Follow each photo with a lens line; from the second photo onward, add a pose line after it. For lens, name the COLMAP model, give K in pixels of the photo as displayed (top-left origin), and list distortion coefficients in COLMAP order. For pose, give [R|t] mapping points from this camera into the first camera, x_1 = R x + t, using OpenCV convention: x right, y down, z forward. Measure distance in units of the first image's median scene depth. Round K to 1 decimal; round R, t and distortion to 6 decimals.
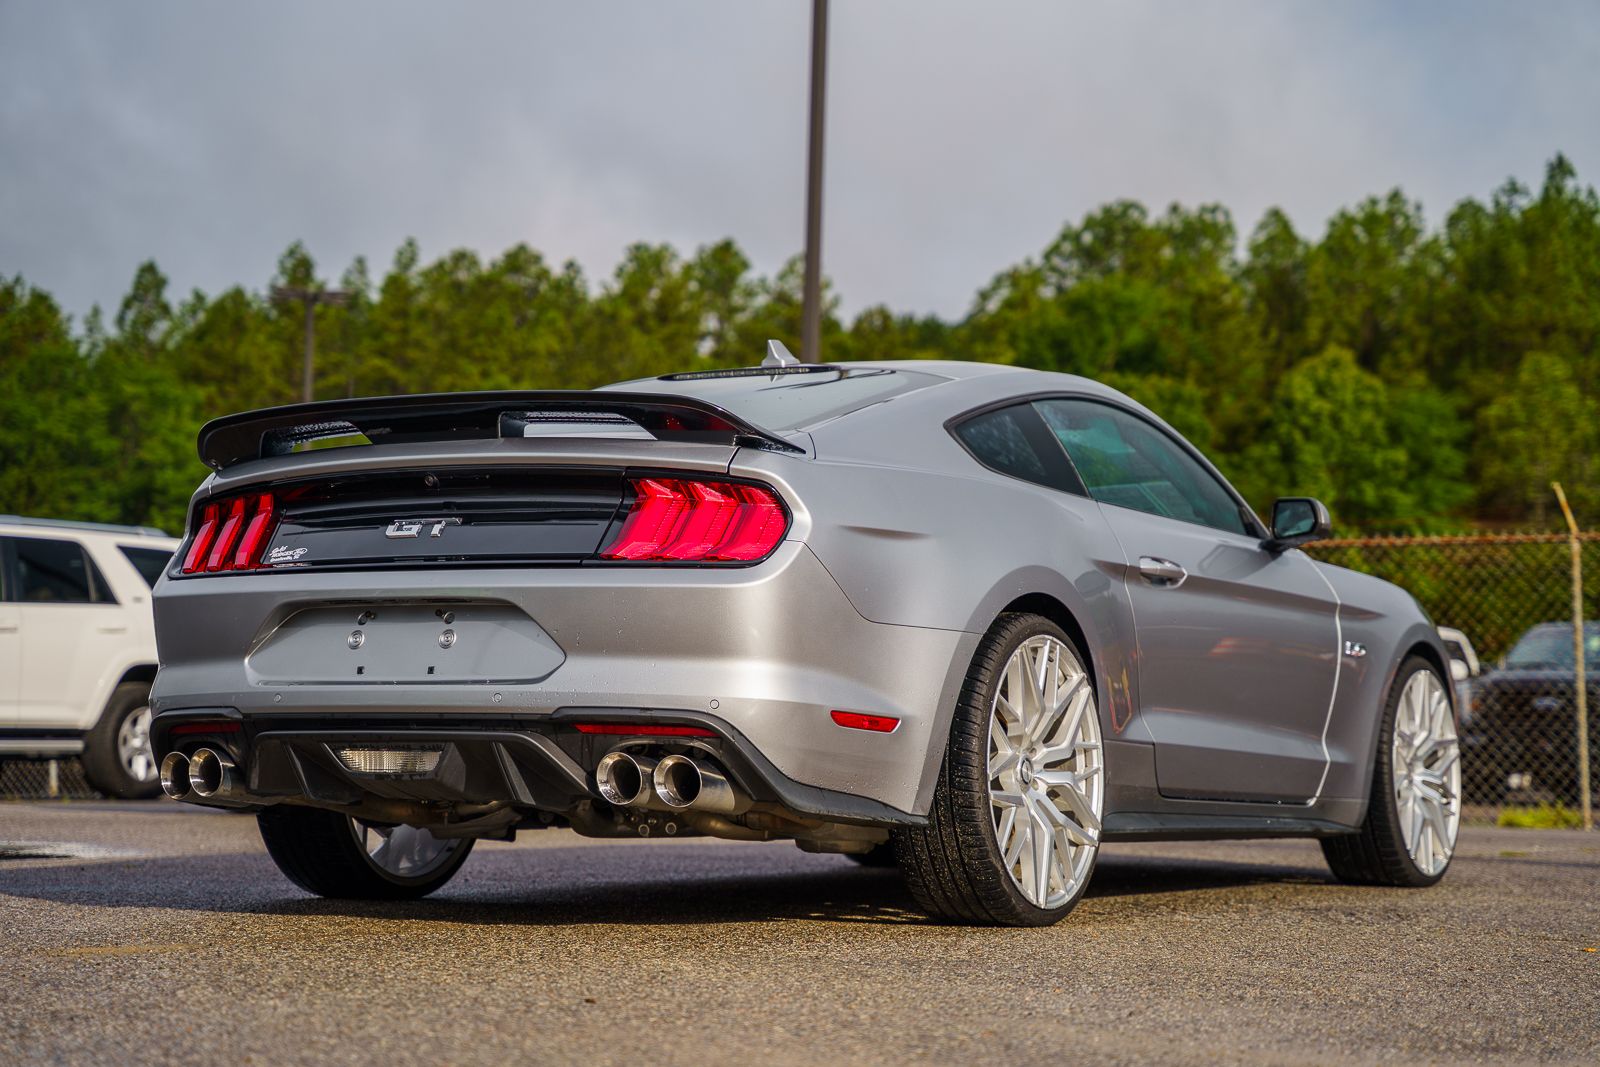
lens RADIAL K [[3139.0, 0, 796.9], [0, 3139.0, 533.9], [0, 0, 1]] dist [0.049406, 3.102586]
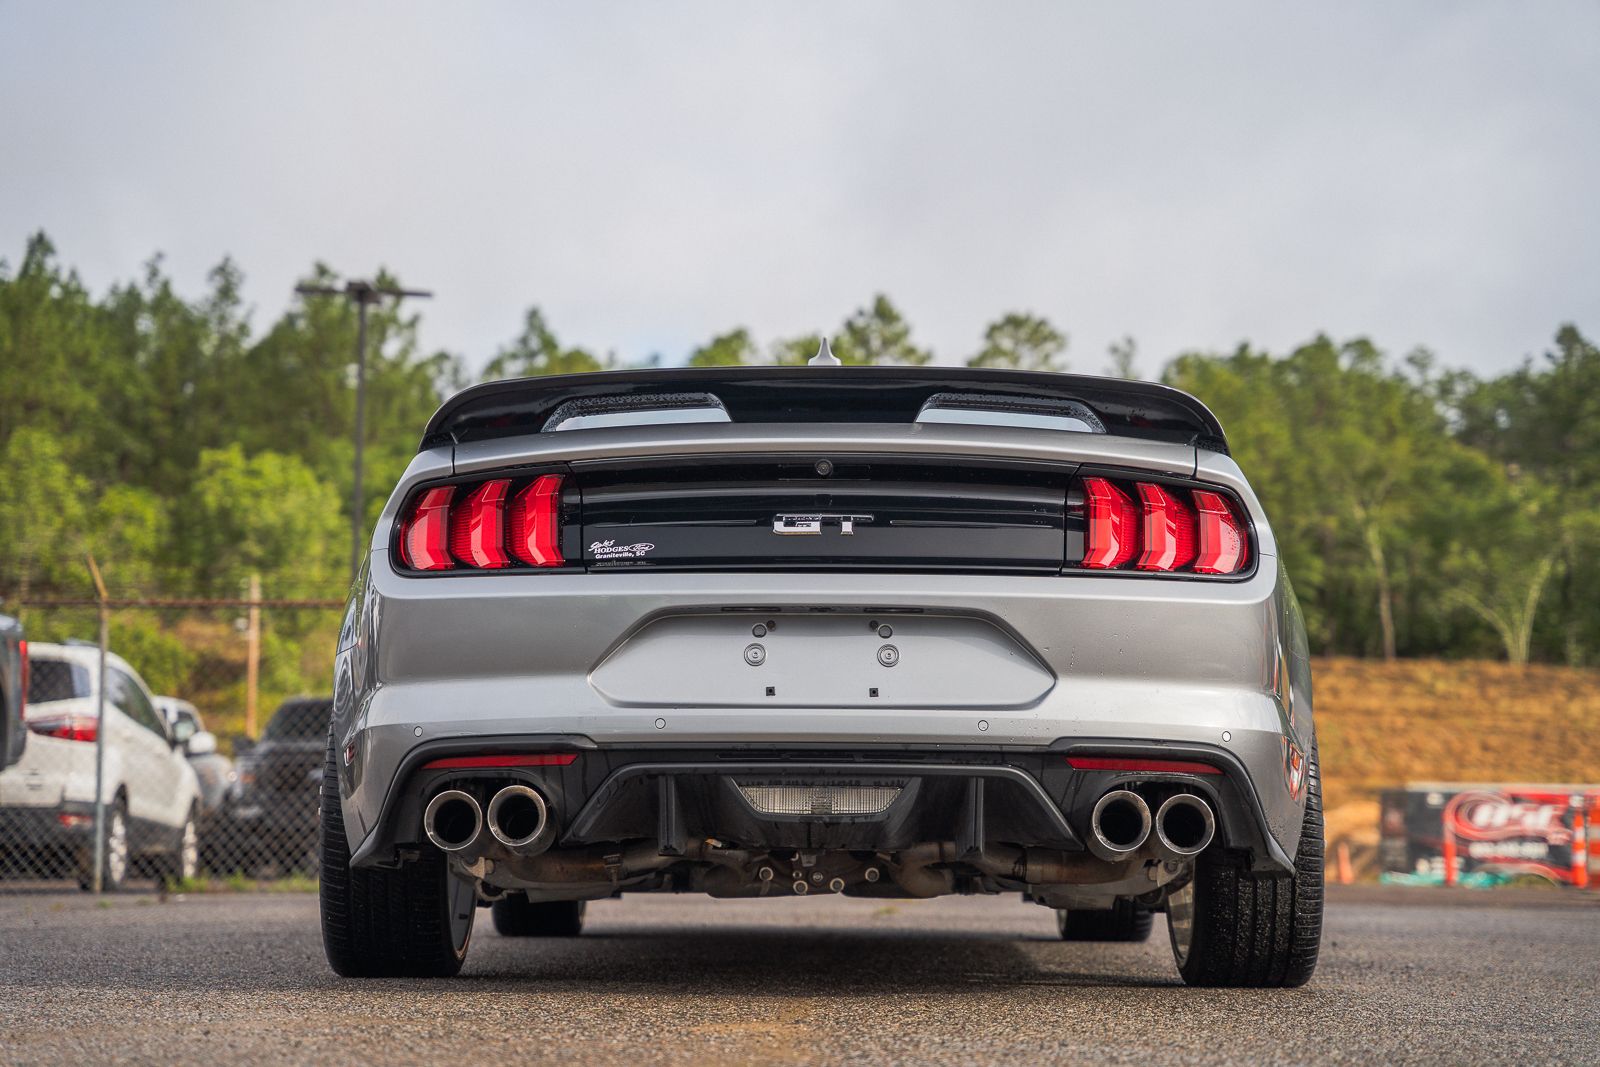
lens RADIAL K [[3139.0, 0, 796.9], [0, 3139.0, 533.9], [0, 0, 1]] dist [0.049406, 3.102586]
pose [[0.866384, 0.046181, 0.497239, -0.521382], [-0.033017, 0.998833, -0.035238, 0.029176], [-0.498286, 0.014112, 0.866898, 0.259362]]
